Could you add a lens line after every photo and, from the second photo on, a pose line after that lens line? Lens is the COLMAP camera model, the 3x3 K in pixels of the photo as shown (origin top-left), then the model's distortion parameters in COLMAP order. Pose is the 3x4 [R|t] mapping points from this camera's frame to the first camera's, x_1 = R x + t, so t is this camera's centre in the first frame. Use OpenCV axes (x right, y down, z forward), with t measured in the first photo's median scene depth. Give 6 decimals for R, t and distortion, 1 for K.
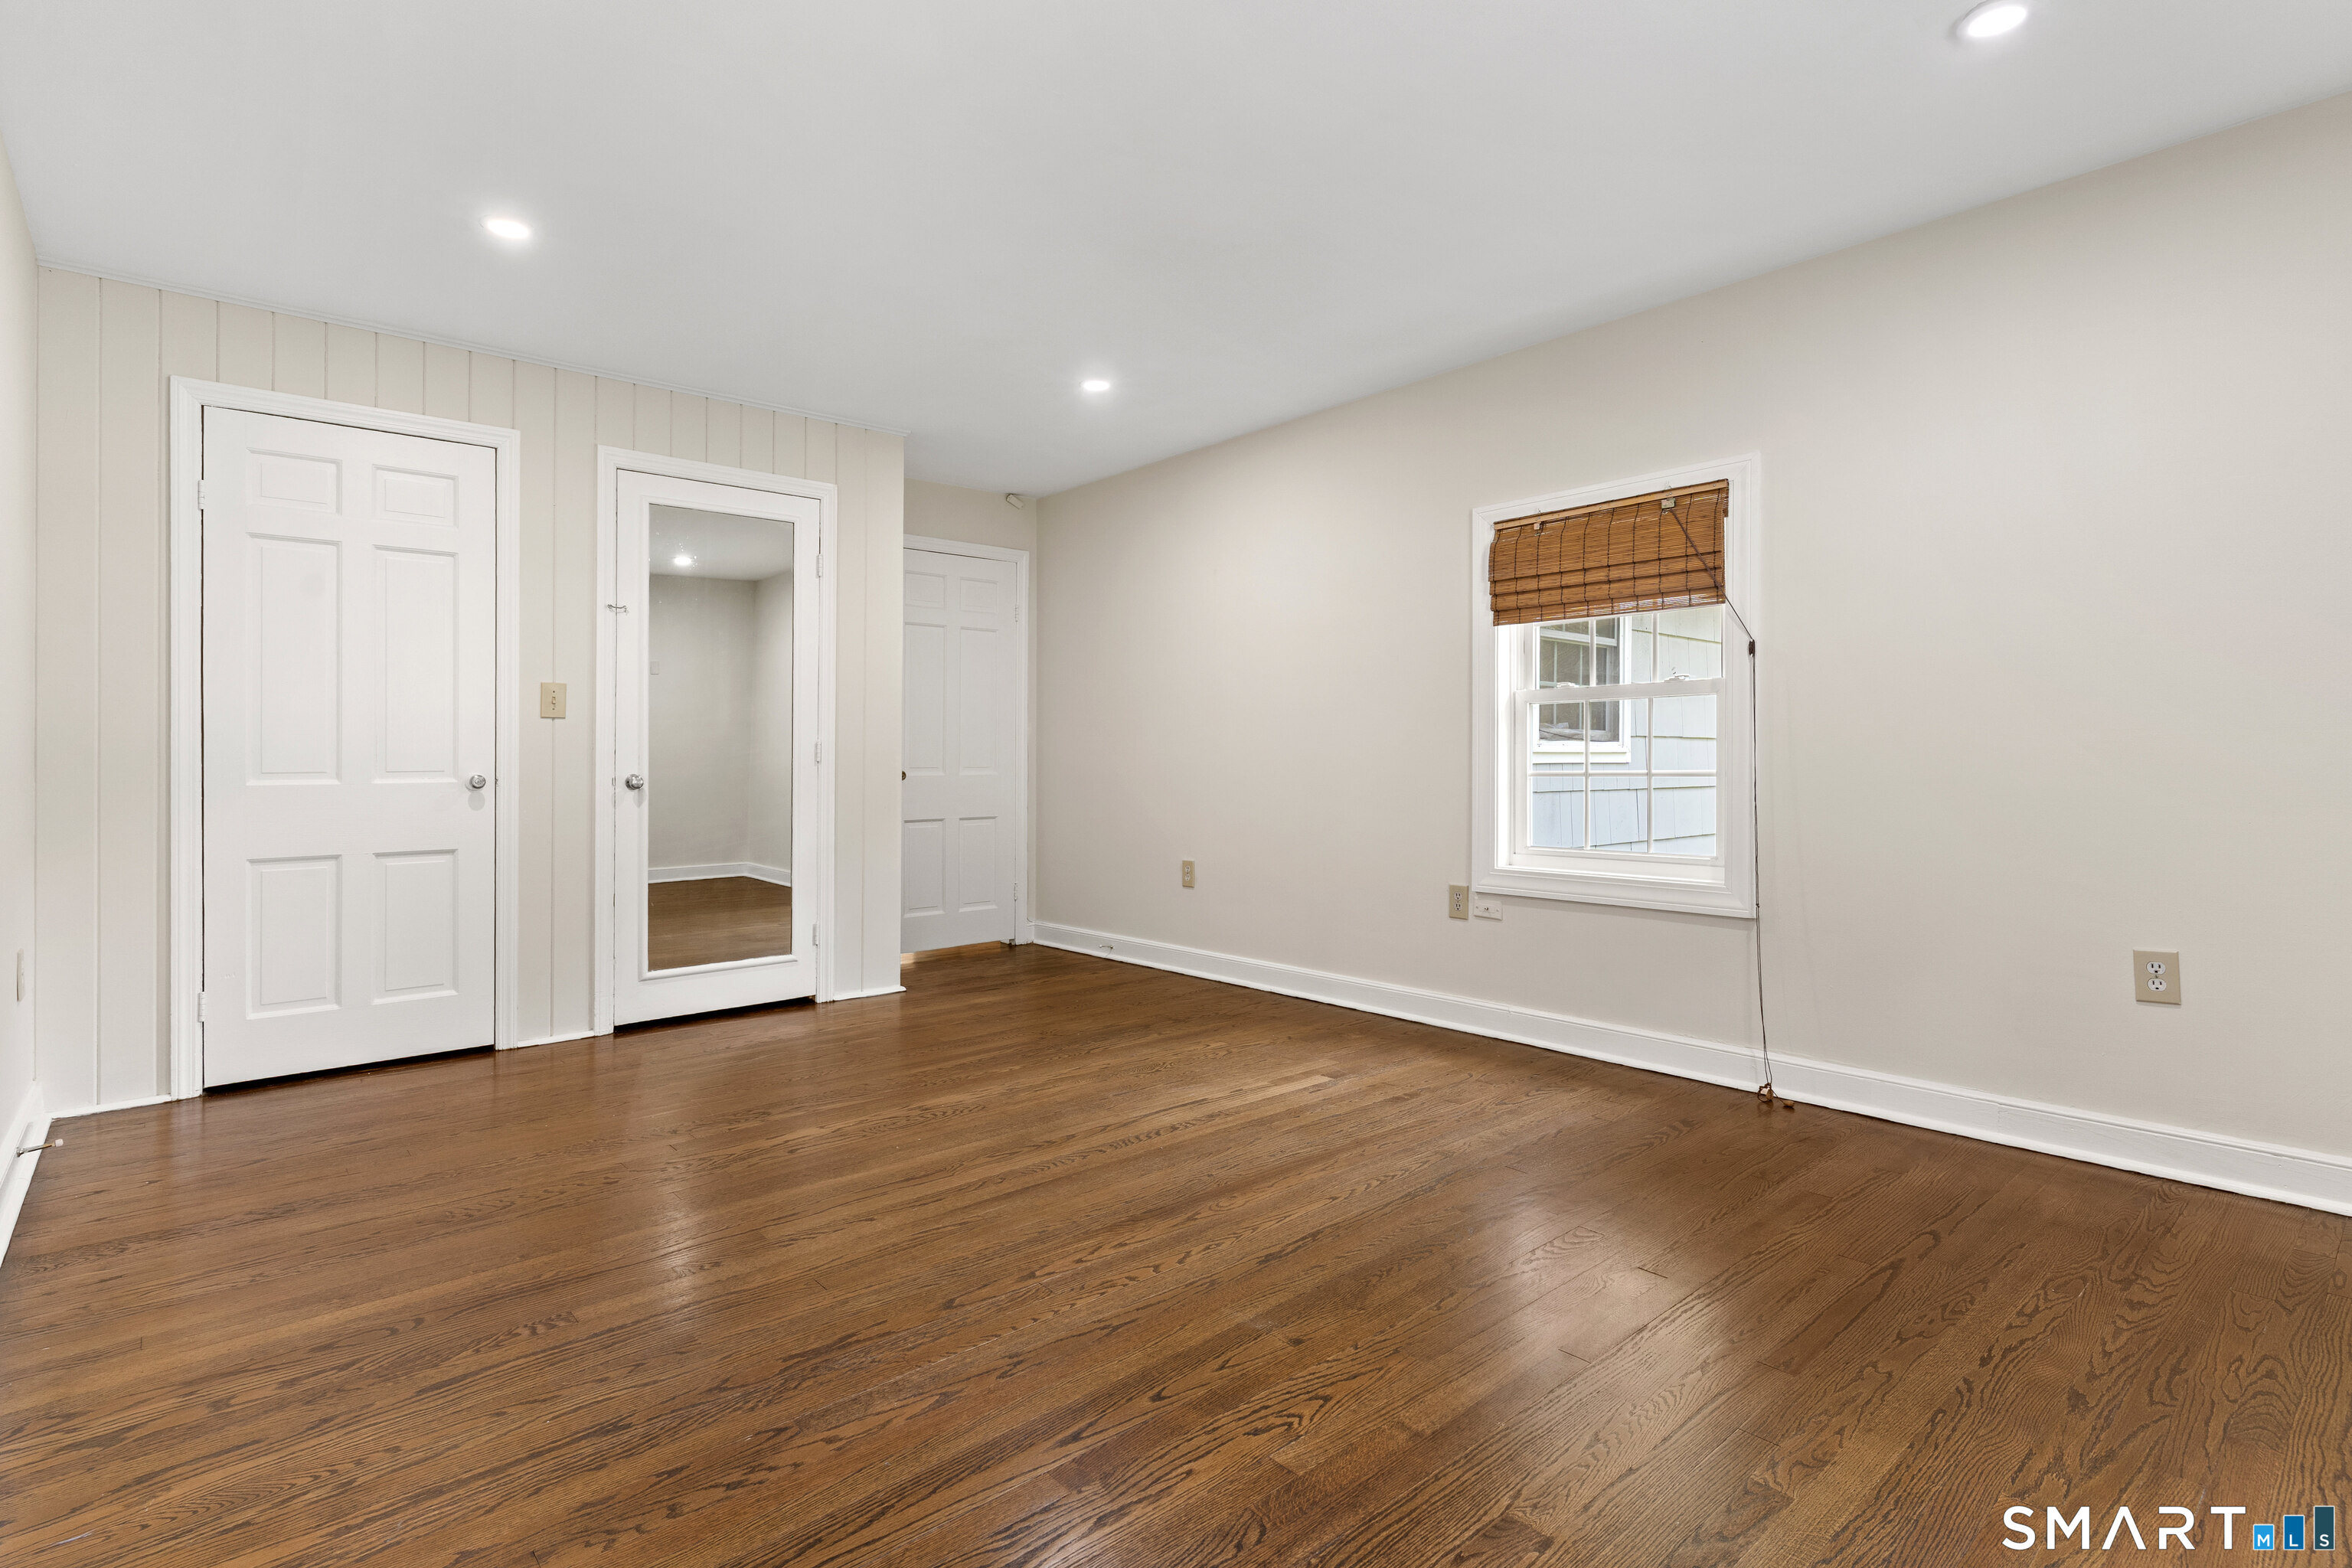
lens RADIAL K [[1125.3, 0, 1177.1], [0, 1125.3, 771.6], [0, 0, 1]] dist [0.000804, 0.000864]
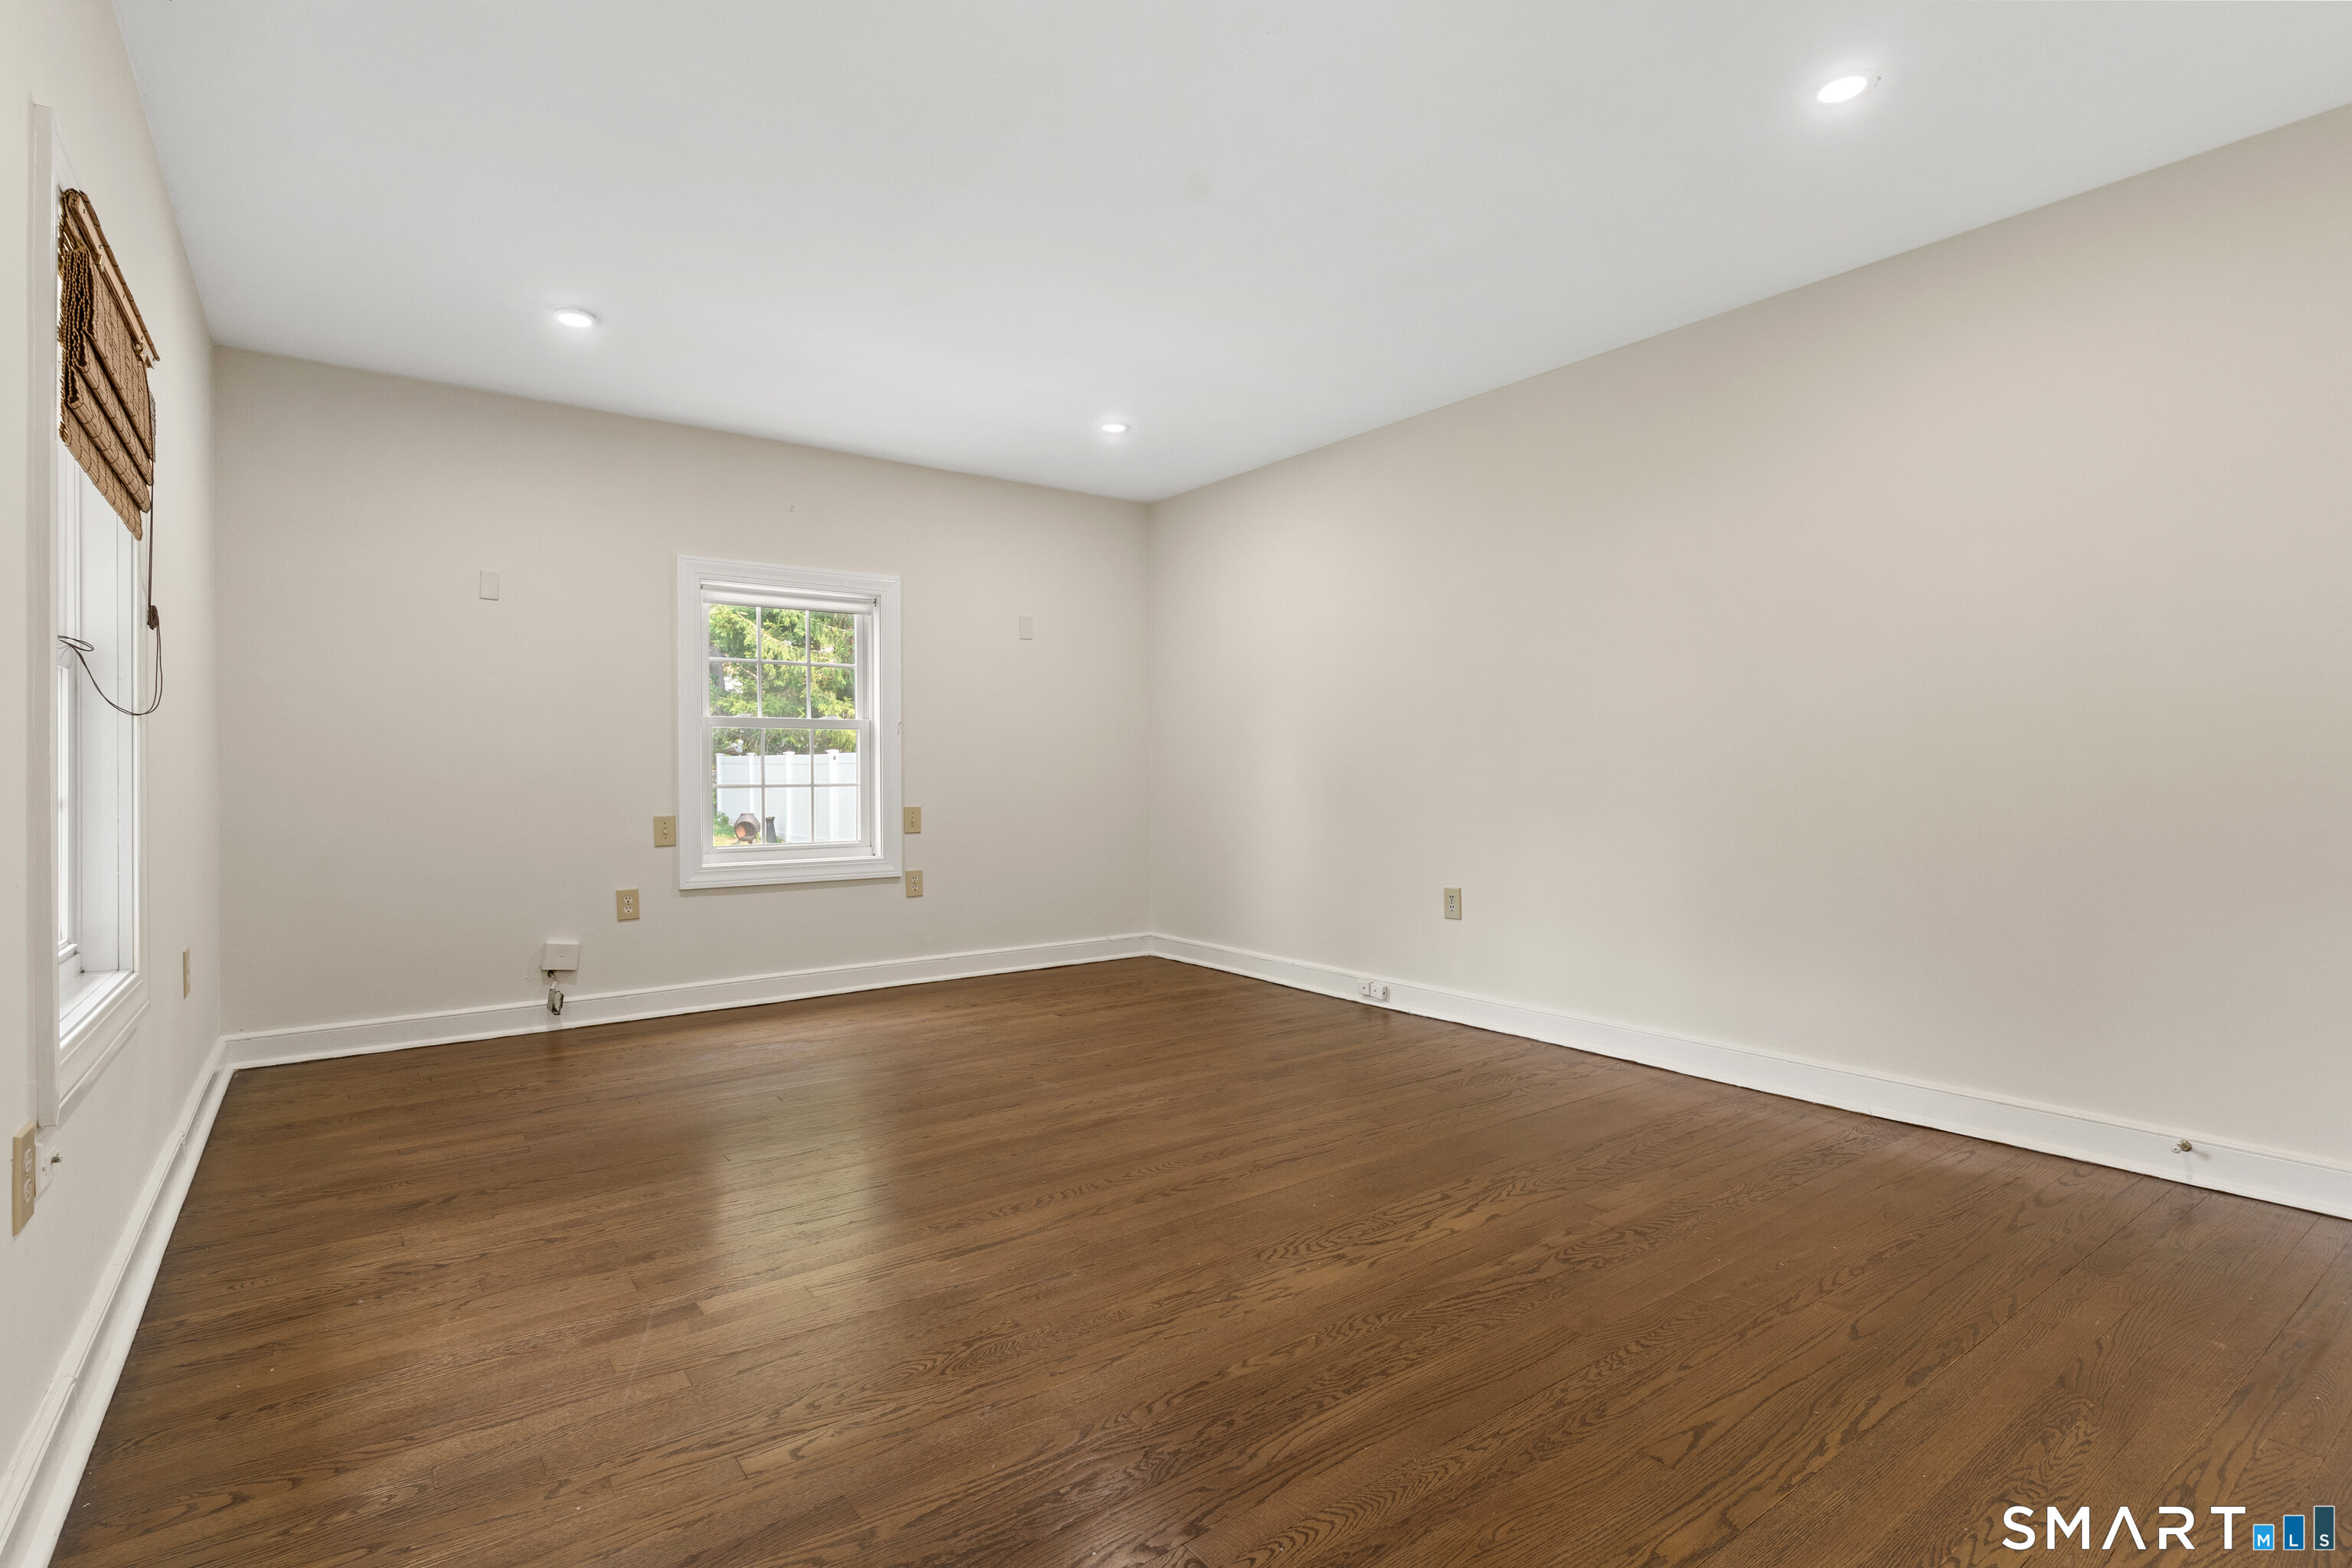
lens RADIAL K [[1125.3, 0, 1175.9], [0, 1125.3, 774.4], [0, 0, 1]] dist [0.000804, 0.000864]
pose [[-0.995994, 0.013262, 0.088436, -0.205258], [0.013683, 0.999898, 0.004154, -0.008743], [-0.088372, 0.005348, -0.996073, 1.876663]]
